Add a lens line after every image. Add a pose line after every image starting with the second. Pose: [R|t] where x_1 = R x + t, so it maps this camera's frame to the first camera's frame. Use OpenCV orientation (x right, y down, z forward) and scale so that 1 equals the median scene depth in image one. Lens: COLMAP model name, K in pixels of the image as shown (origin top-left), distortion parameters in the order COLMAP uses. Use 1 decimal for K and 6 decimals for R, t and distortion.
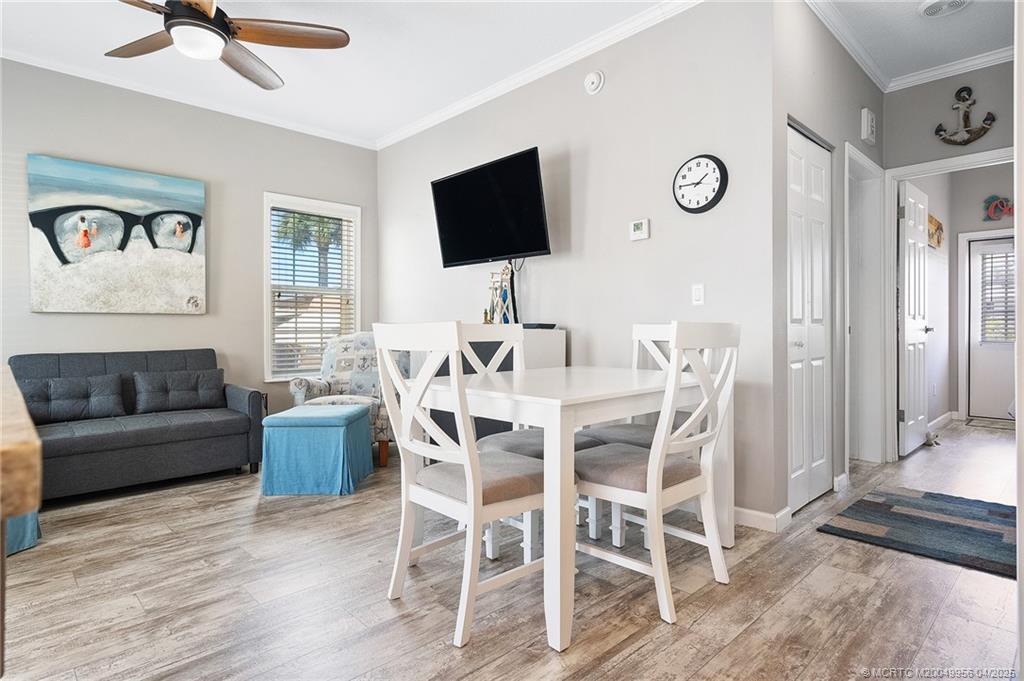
lens RADIAL K [[543.5, 0, 510.6], [0, 543.5, 331.7], [0, 0, 1]] dist [0.000805, -0.000481]
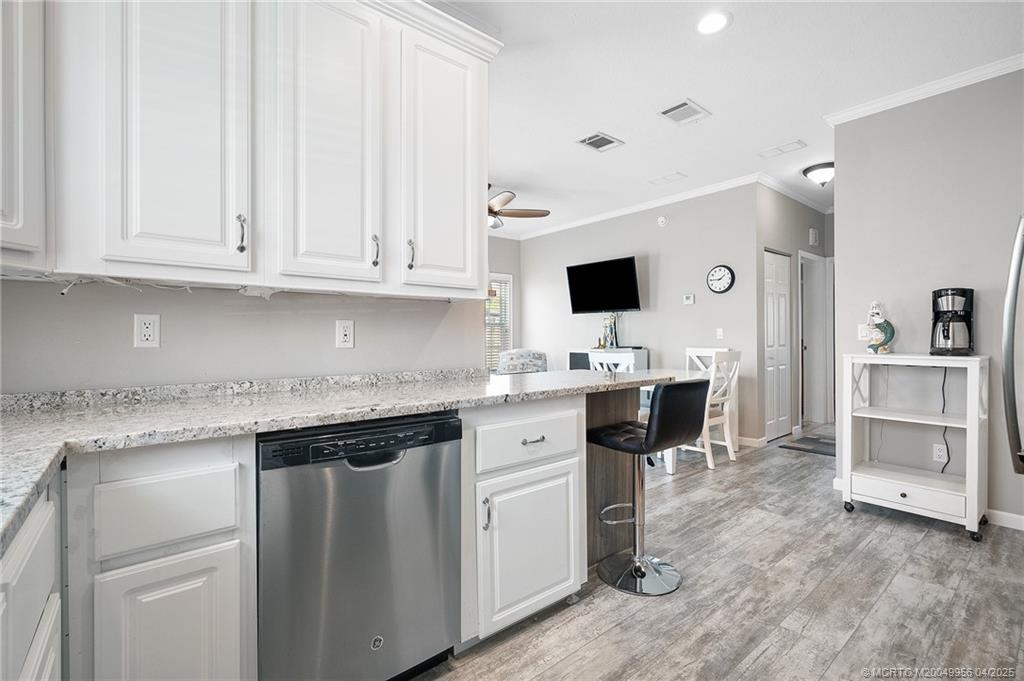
lens RADIAL K [[464.0, 0, 513.8], [0, 464.0, 340.6], [0, 0, 1]] dist [-0.003527, 0.001486]
pose [[0.997871, -0.004975, -0.065036, -0.305195], [0.005371, 0.999968, 0.005910, -0.055169], [0.065004, -0.006247, 0.997865, -0.763273]]
